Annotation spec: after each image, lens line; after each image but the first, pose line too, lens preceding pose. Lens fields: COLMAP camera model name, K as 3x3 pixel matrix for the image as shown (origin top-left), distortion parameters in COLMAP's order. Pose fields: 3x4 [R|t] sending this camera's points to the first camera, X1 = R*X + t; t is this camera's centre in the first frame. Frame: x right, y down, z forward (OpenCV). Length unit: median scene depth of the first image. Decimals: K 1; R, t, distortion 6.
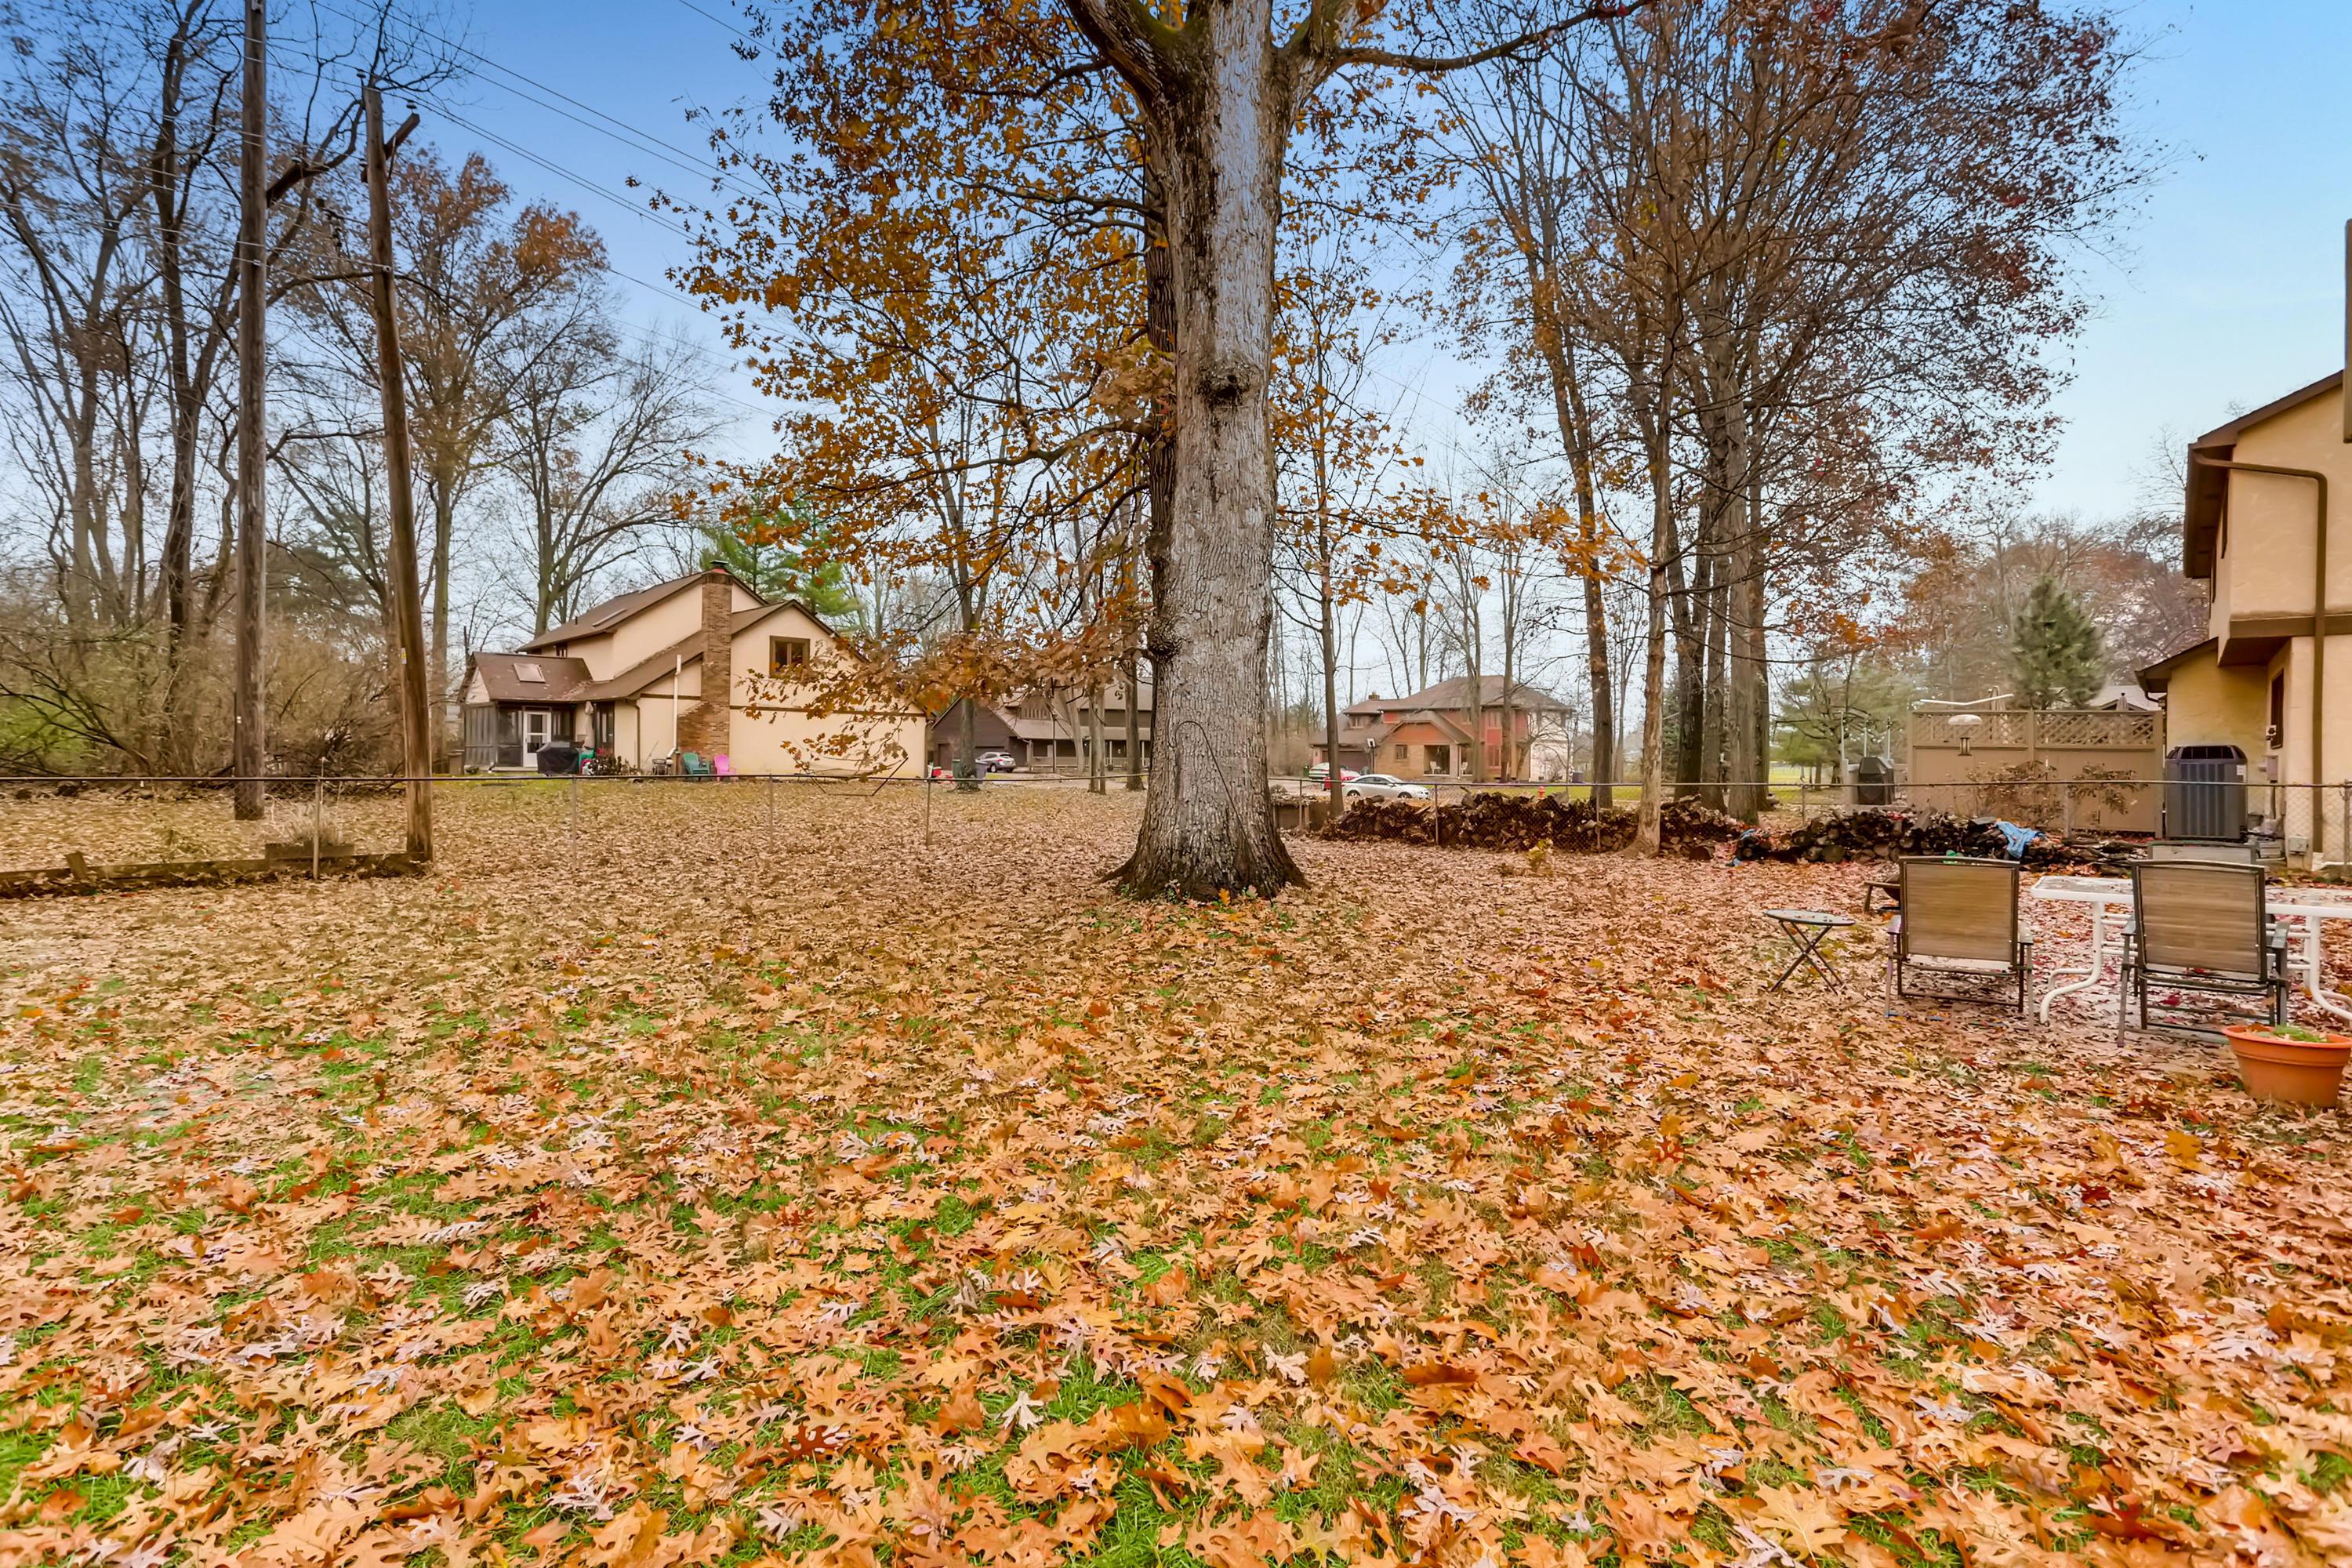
lens RADIAL K [[1143.3, 0, 1149.9], [0, 1143.3, 745.9], [0, 0, 1]] dist [-0.007772, 0.003868]
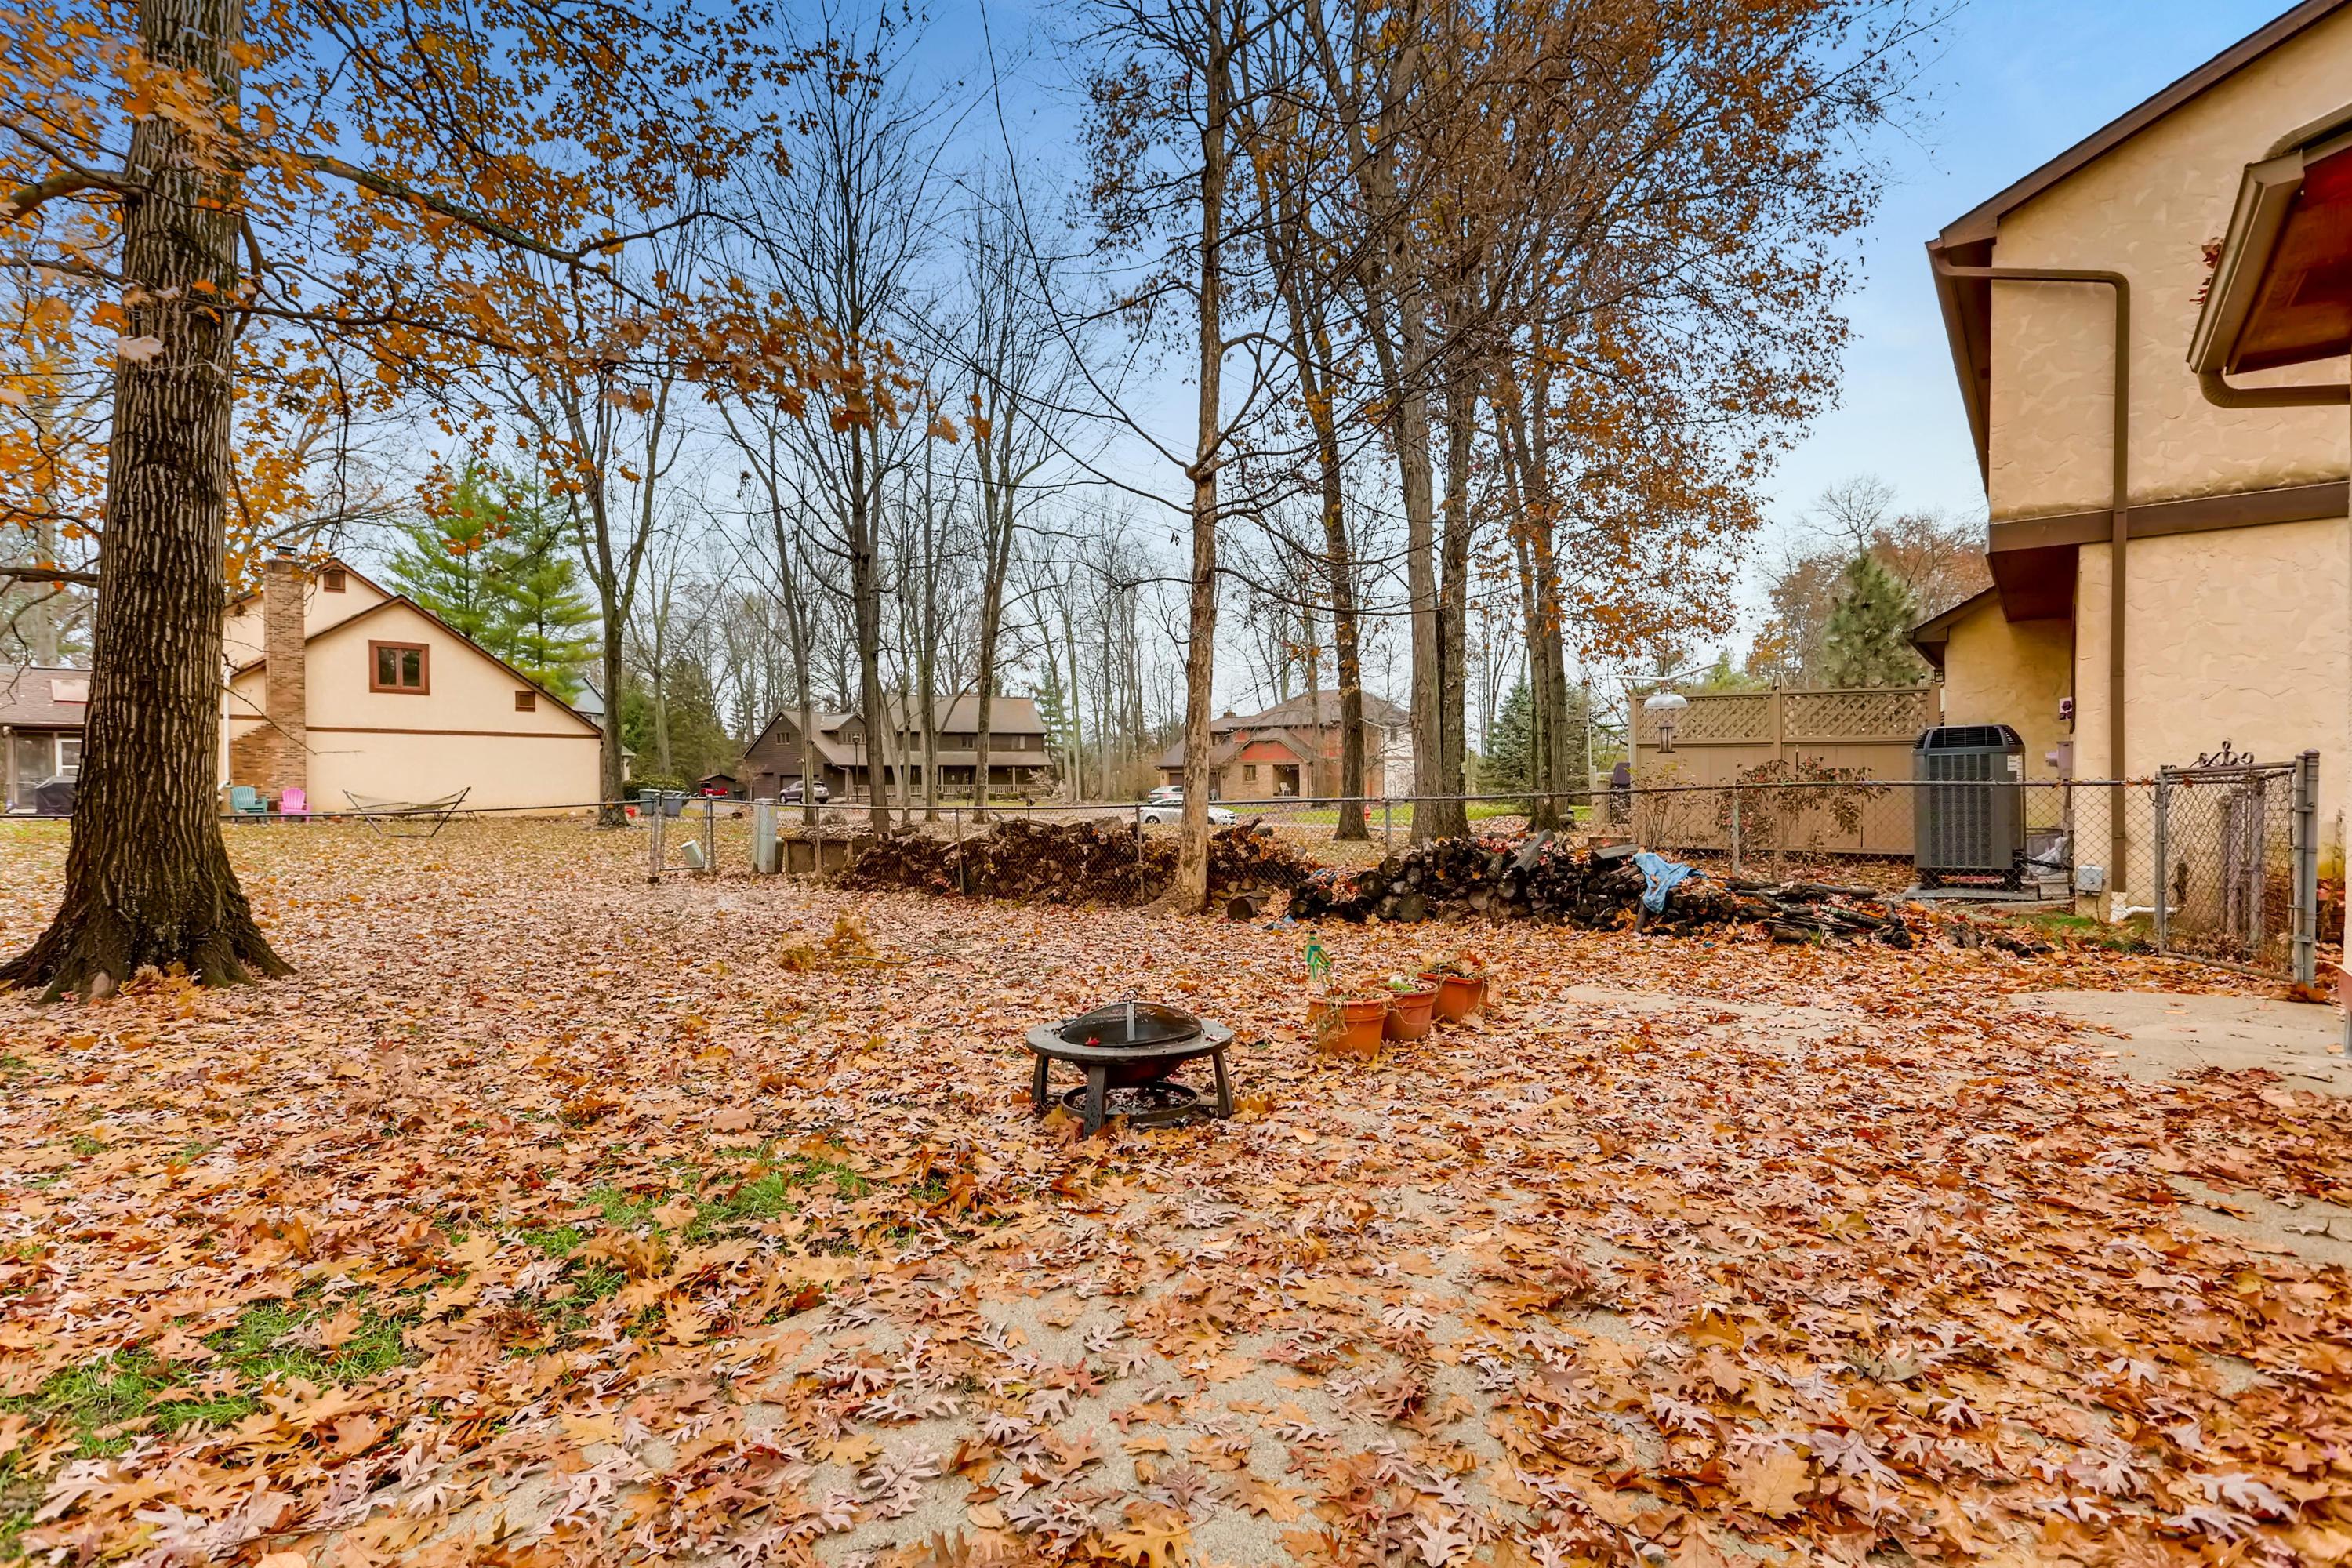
lens RADIAL K [[1143.3, 0, 1177.1], [0, 1143.3, 789.0], [0, 0, 1]] dist [-0.007772, 0.003868]
pose [[0.996978, -0.018648, 0.075416, 0.419828], [0.017592, 0.999738, 0.014646, 0.017423], [-0.075670, -0.013275, 0.997045, 0.377775]]
